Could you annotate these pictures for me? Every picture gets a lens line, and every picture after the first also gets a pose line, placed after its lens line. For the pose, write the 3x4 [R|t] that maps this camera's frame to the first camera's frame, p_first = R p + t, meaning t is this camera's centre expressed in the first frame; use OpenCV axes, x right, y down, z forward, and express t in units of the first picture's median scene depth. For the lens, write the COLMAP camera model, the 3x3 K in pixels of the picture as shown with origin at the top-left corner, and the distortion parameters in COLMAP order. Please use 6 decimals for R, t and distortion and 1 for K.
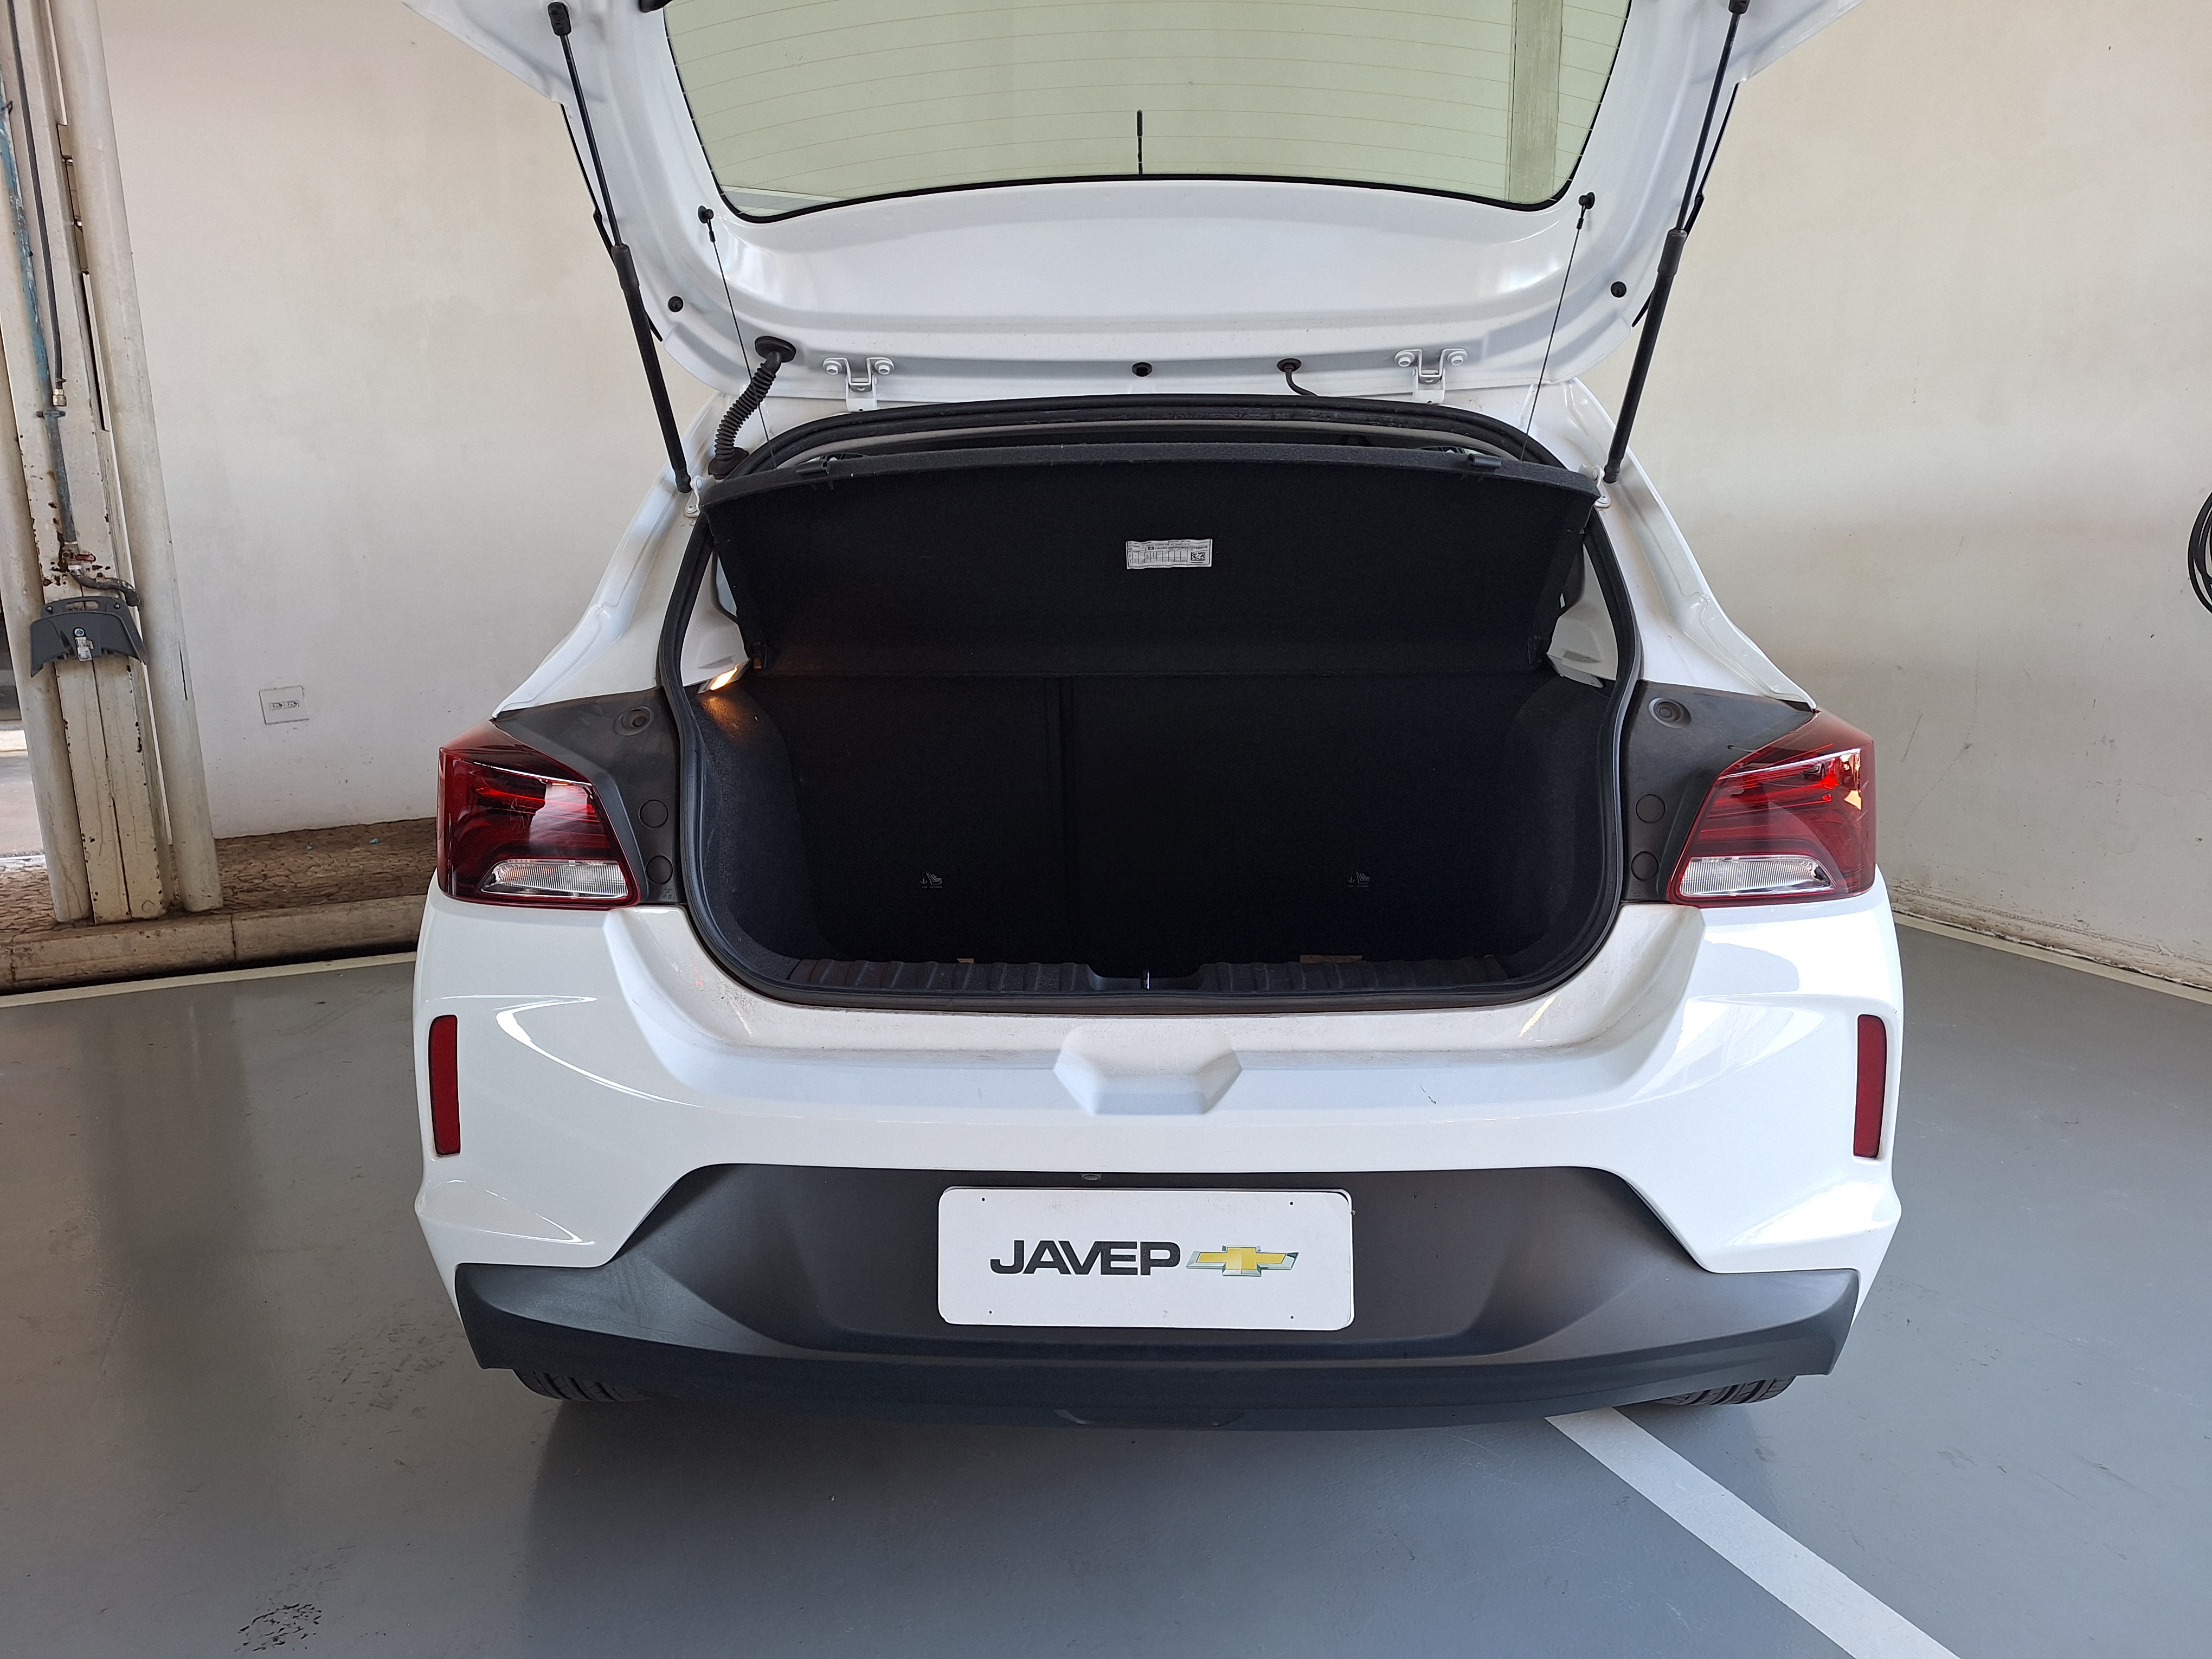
lens RADIAL K [[1530.2, 0, 1115.3], [0, 1530.2, 819.0], [0, 0, 1]] dist [0.005914, -0.001762]
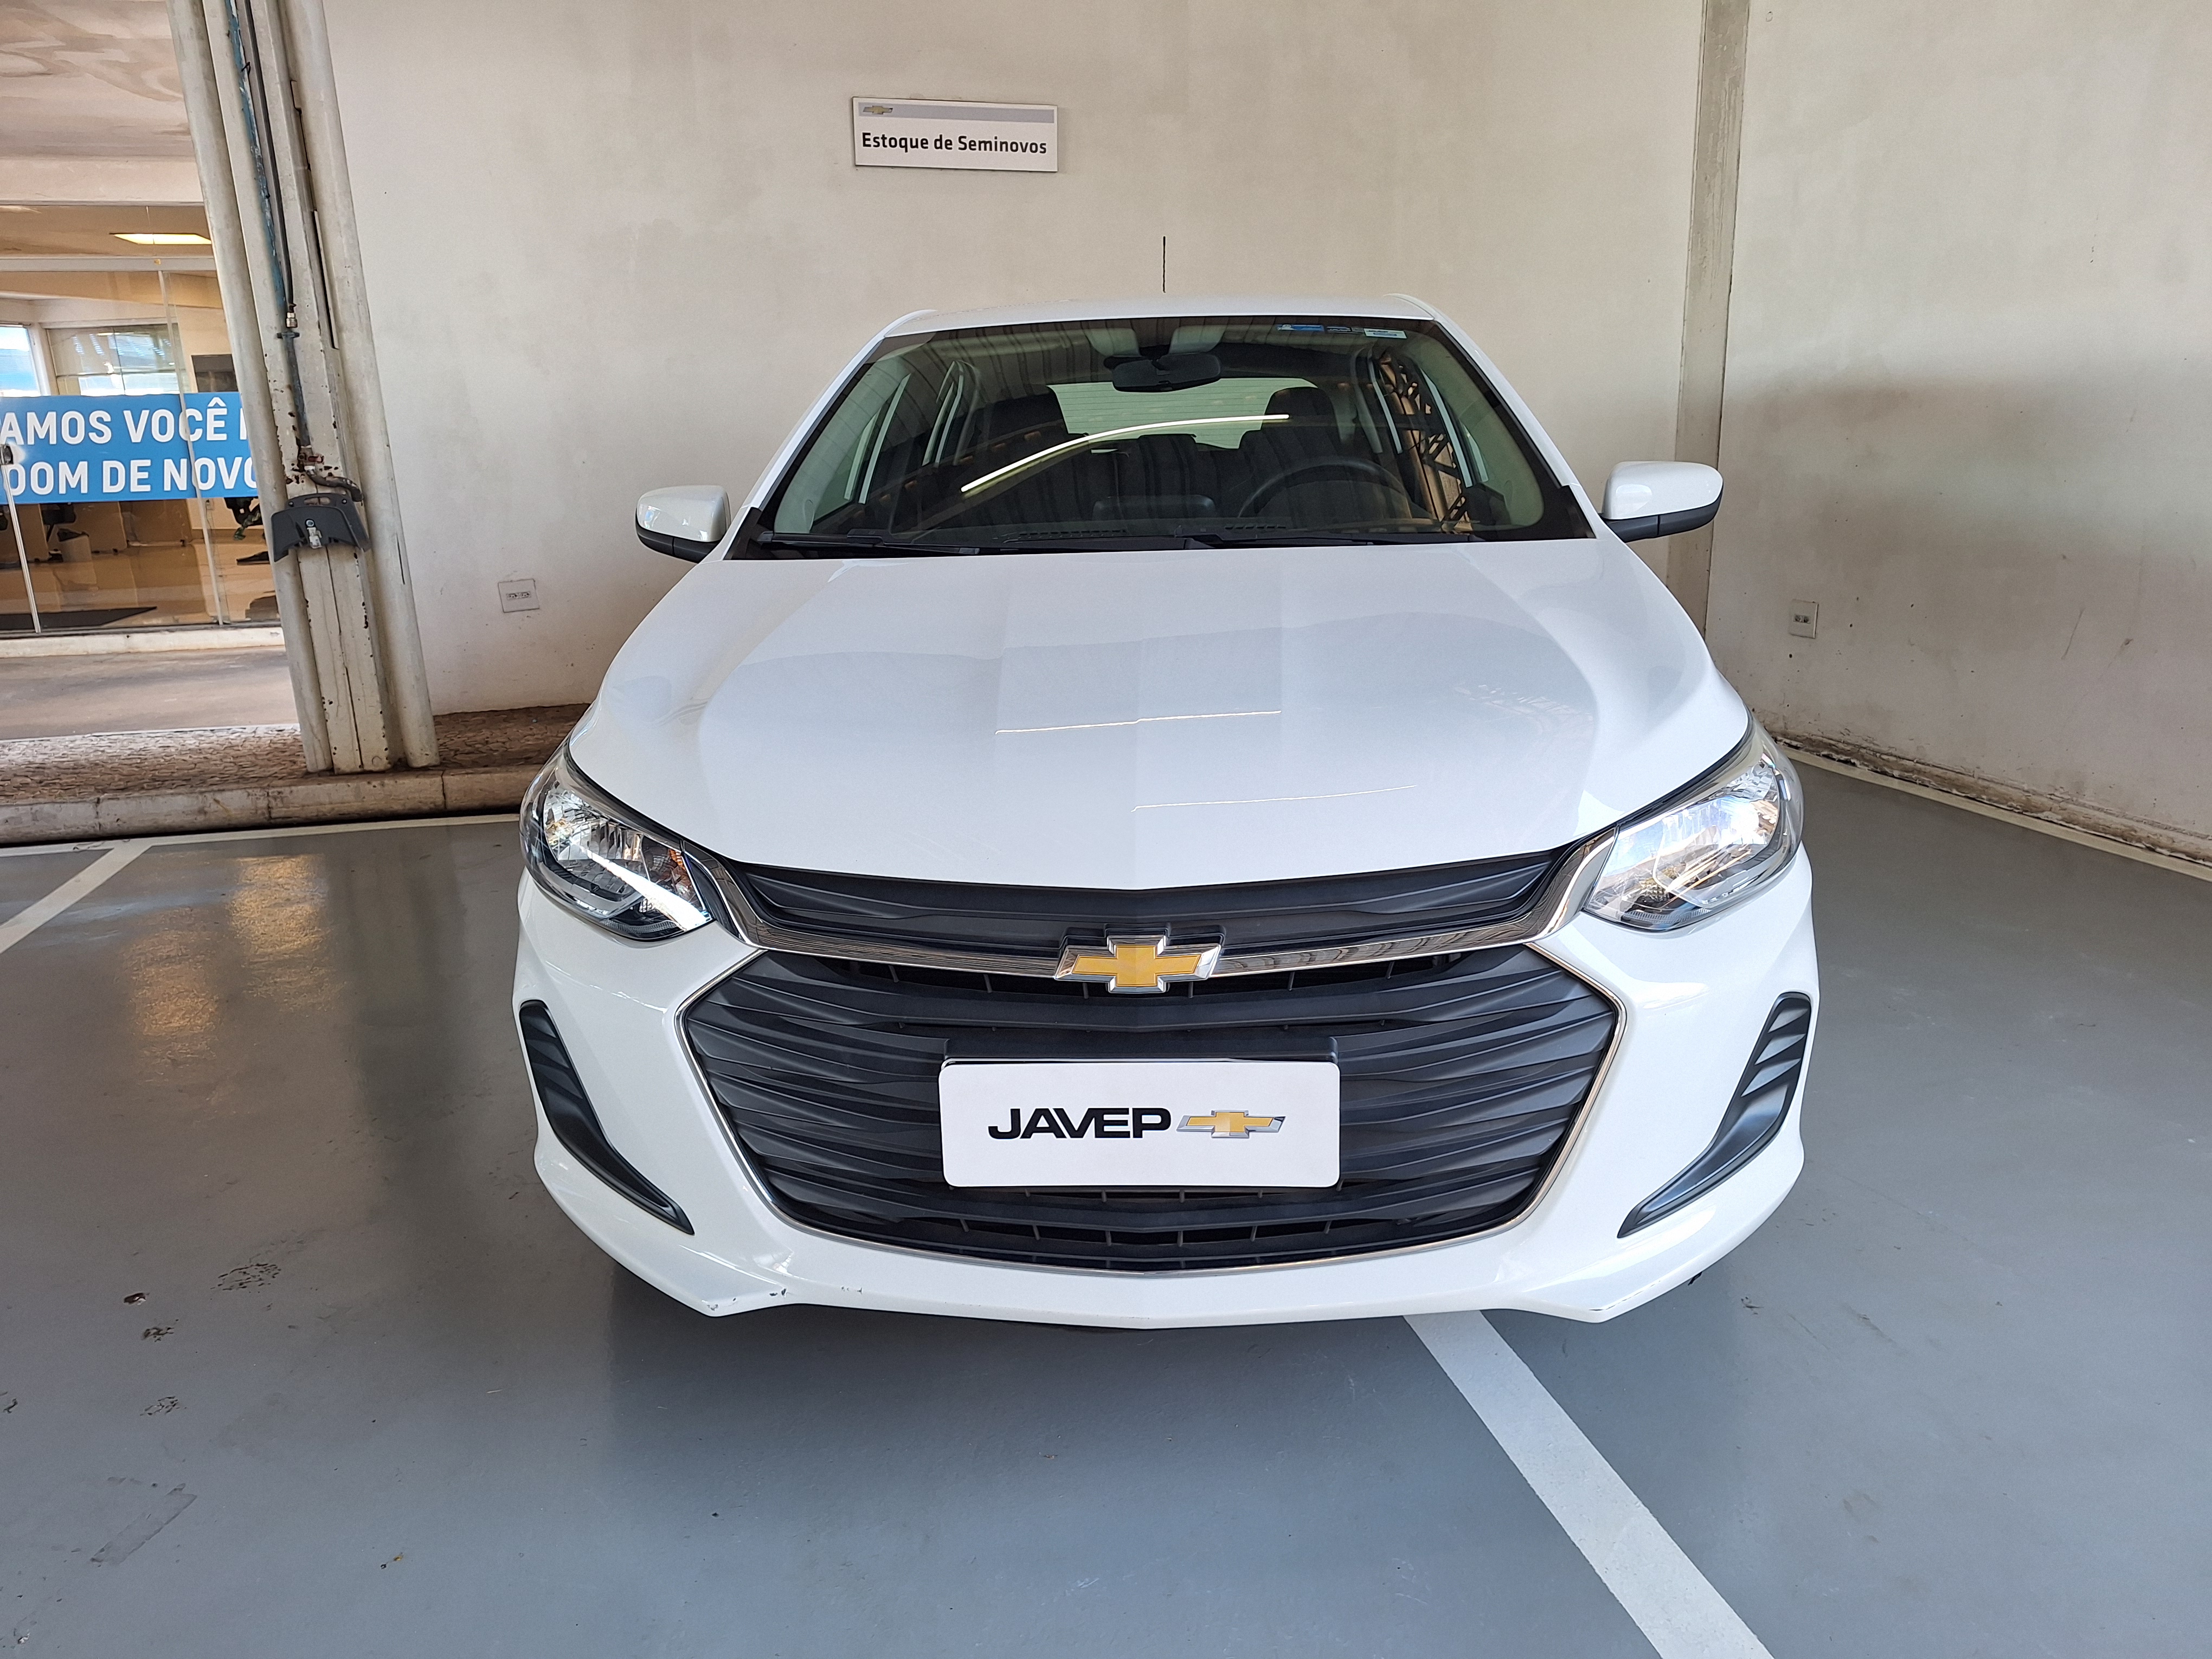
lens RADIAL K [[1514.1, 0, 1106.0], [0, 1514.1, 829.5], [0, 0, 1]] dist [0.051274, -0.068245]
pose [[0.977948, 0.035634, -0.205787, 0.222073], [-0.023206, 0.997776, 0.062492, 0.032725], [0.207556, -0.056338, 0.976599, -0.039958]]
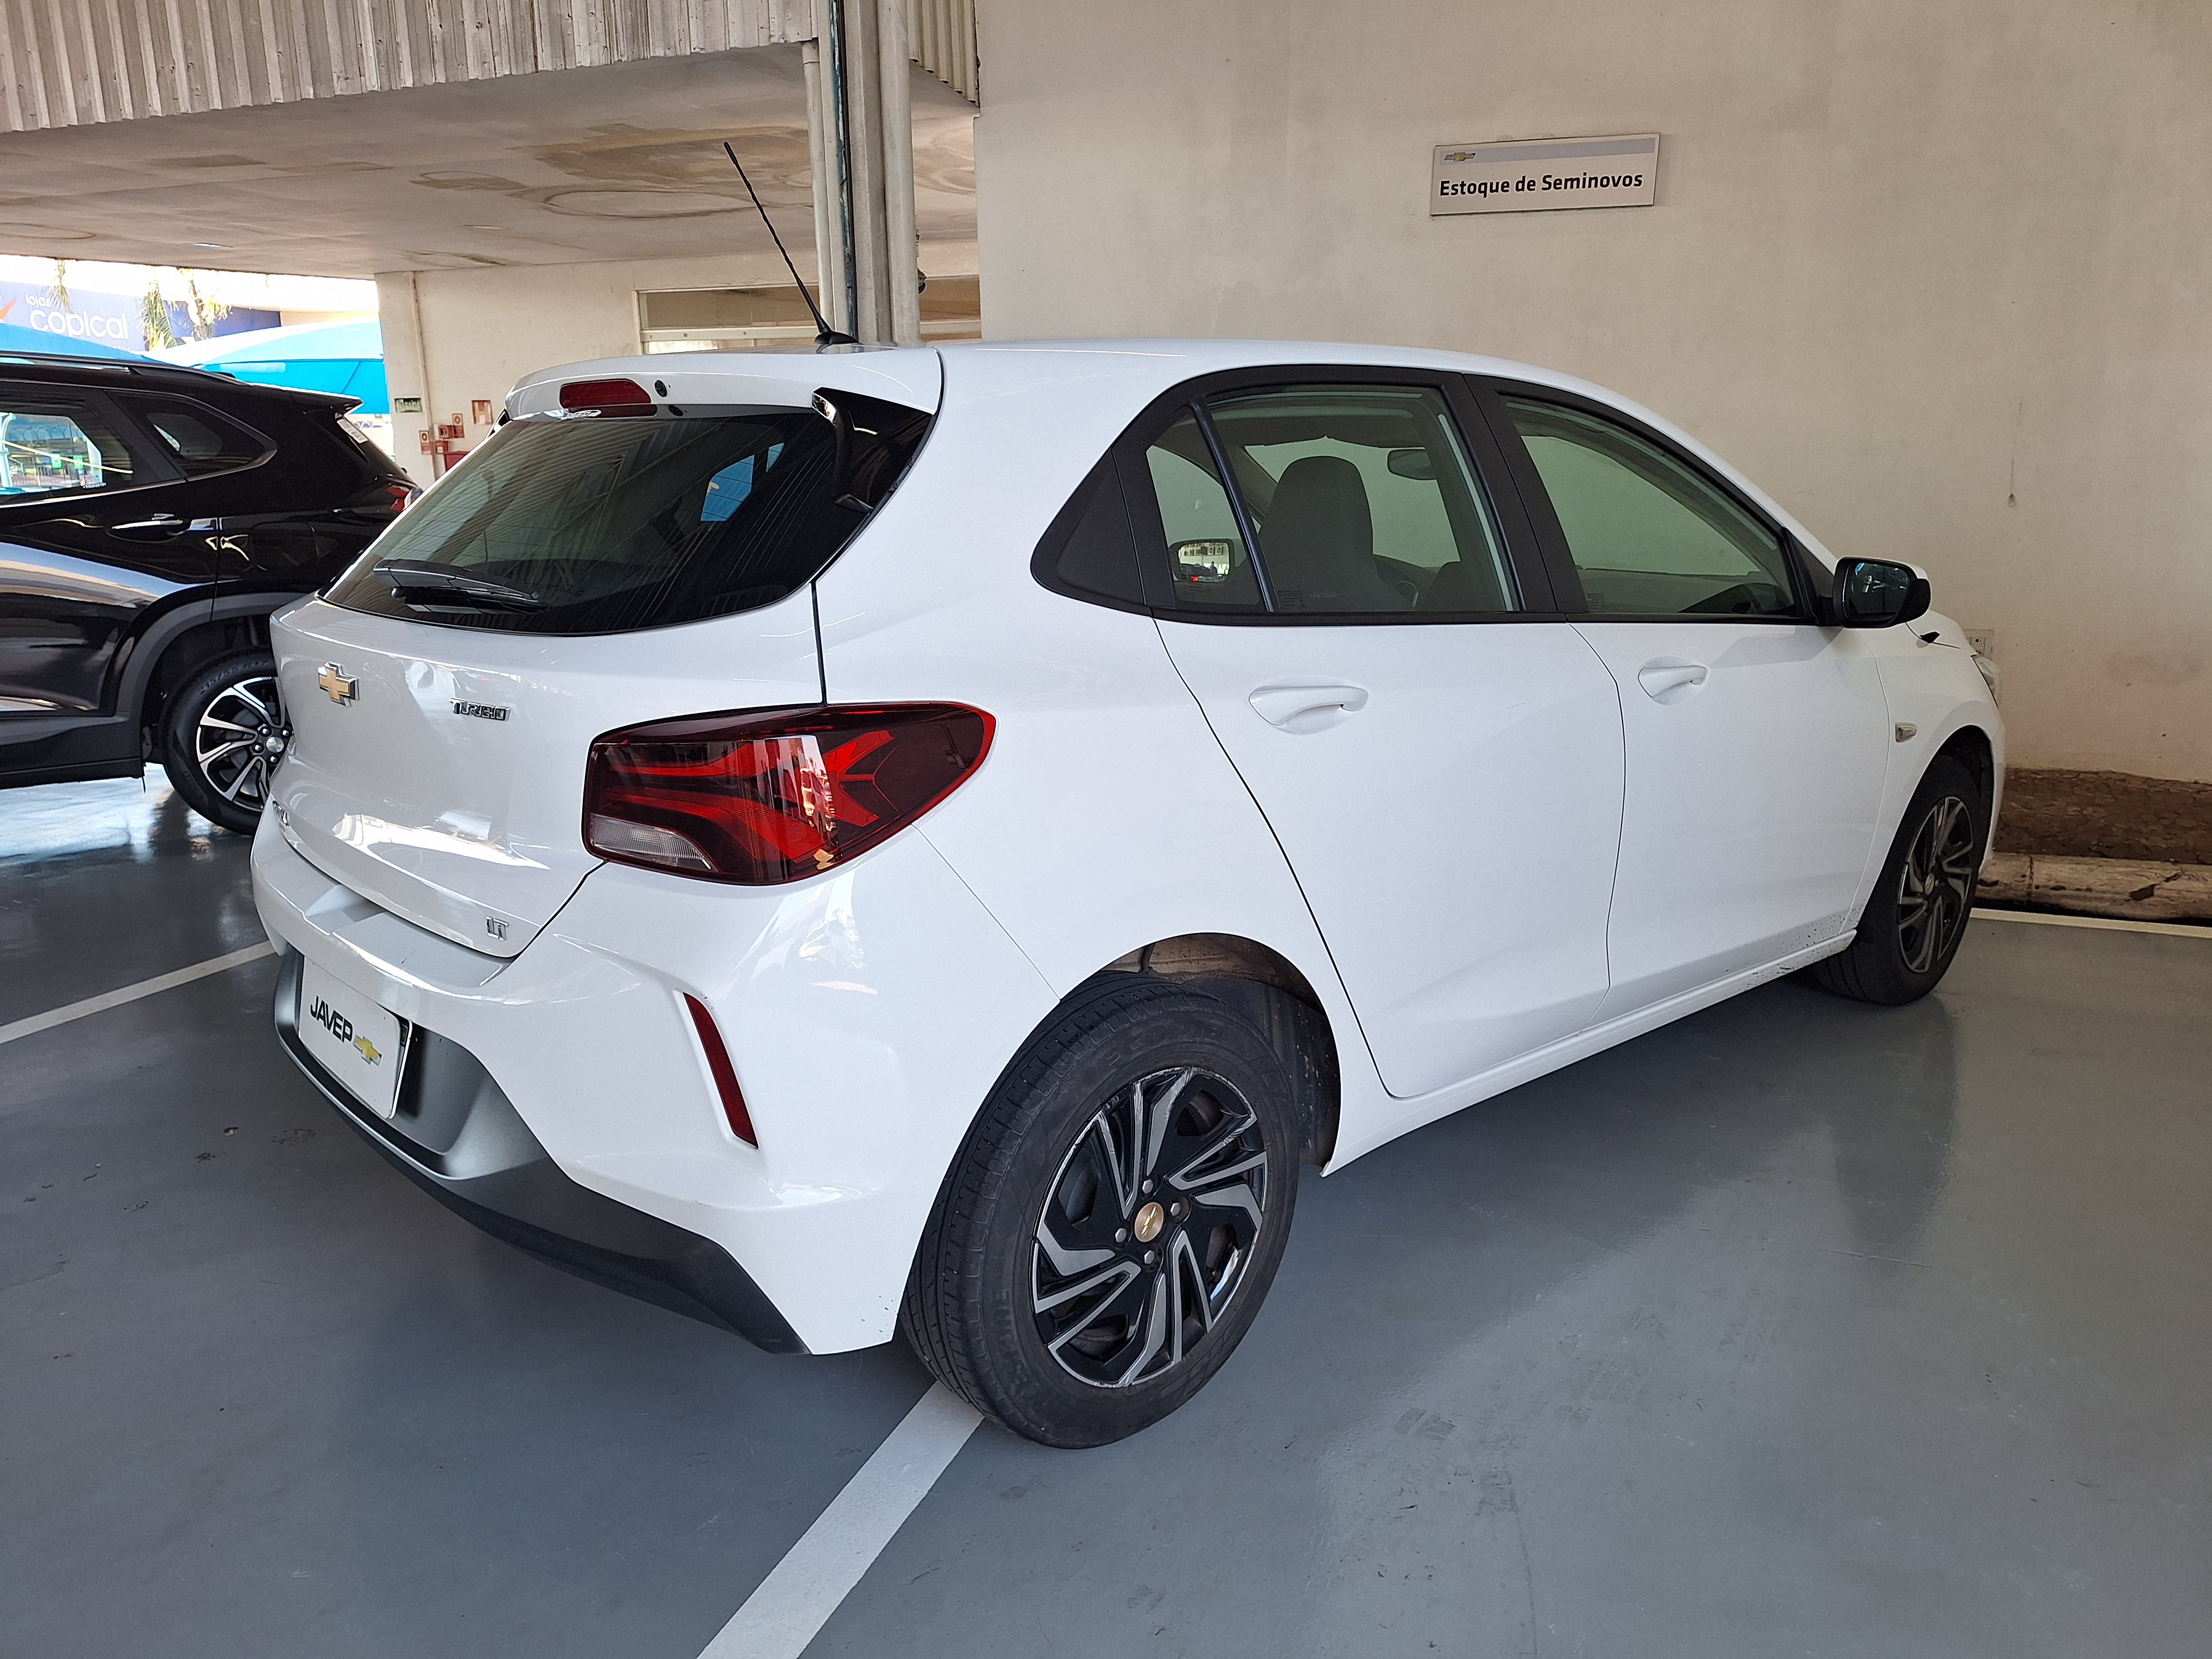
lens RADIAL K [[1511.0, 0, 1103.9], [0, 1511.0, 857.1], [0, 0, 1]] dist [0.003679, 0.000703]
pose [[0.685913, 0.187528, -0.703105, 0.700045], [-0.145734, 0.982049, 0.119755, -0.064055], [0.712941, 0.020325, 0.700930, 0.249149]]
